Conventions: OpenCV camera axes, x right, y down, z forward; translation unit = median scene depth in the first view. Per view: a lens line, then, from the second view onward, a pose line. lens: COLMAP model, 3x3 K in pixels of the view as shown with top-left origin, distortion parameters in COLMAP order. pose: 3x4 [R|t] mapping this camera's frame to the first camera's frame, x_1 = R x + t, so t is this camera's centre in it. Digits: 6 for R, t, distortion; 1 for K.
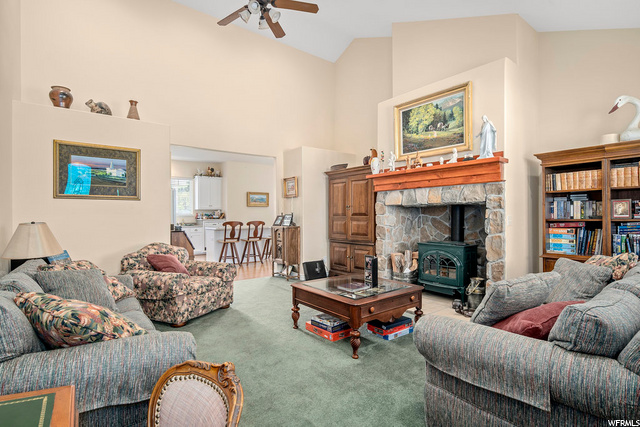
lens RADIAL K [[317.4, 0, 321.4], [0, 317.4, 214.0], [0, 0, 1]] dist [0.002024, -0.000847]
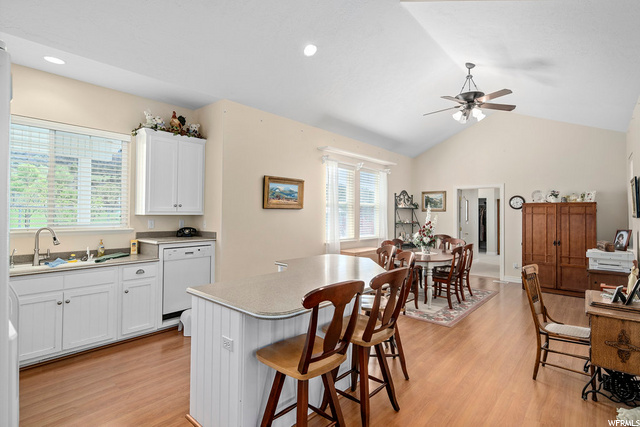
lens RADIAL K [[317.4, 0, 324.3], [0, 317.4, 208.3], [0, 0, 1]] dist [0.002024, -0.000847]
pose [[0.979121, 0.014679, 0.202748, -0.242481], [-0.012409, 0.999845, -0.012465, -0.019697], [-0.202900, 0.009688, 0.979152, 0.551528]]
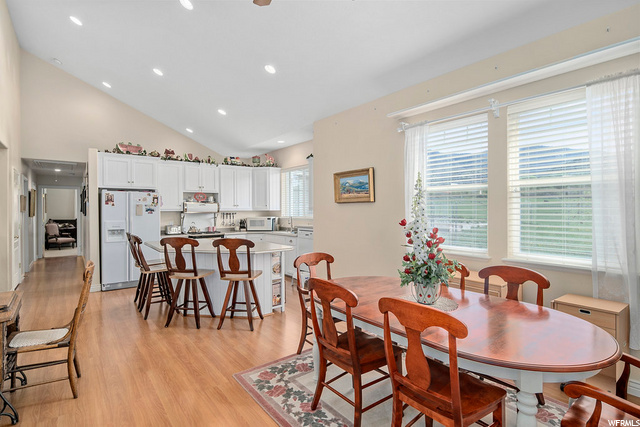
lens RADIAL K [[317.4, 0, 321.9], [0, 317.4, 211.1], [0, 0, 1]] dist [0.002024, -0.000847]
pose [[0.019250, 0.003713, -0.999808, 0.250917], [0.005217, 0.999979, 0.003814, -0.013970], [0.999801, -0.005289, 0.019231, 0.974217]]
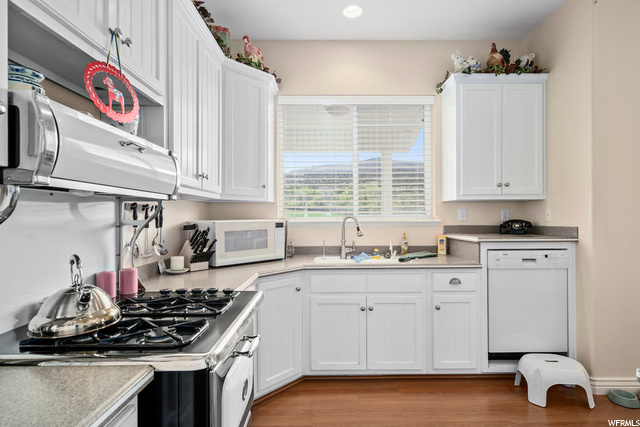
lens RADIAL K [[317.4, 0, 323.0], [0, 317.4, 214.8], [0, 0, 1]] dist [0.002024, -0.000847]
pose [[0.799573, -0.004988, -0.600548, -0.304222], [0.004008, 0.999988, -0.002970, -0.001301], [0.600556, -0.000032, 0.799583, 0.685275]]
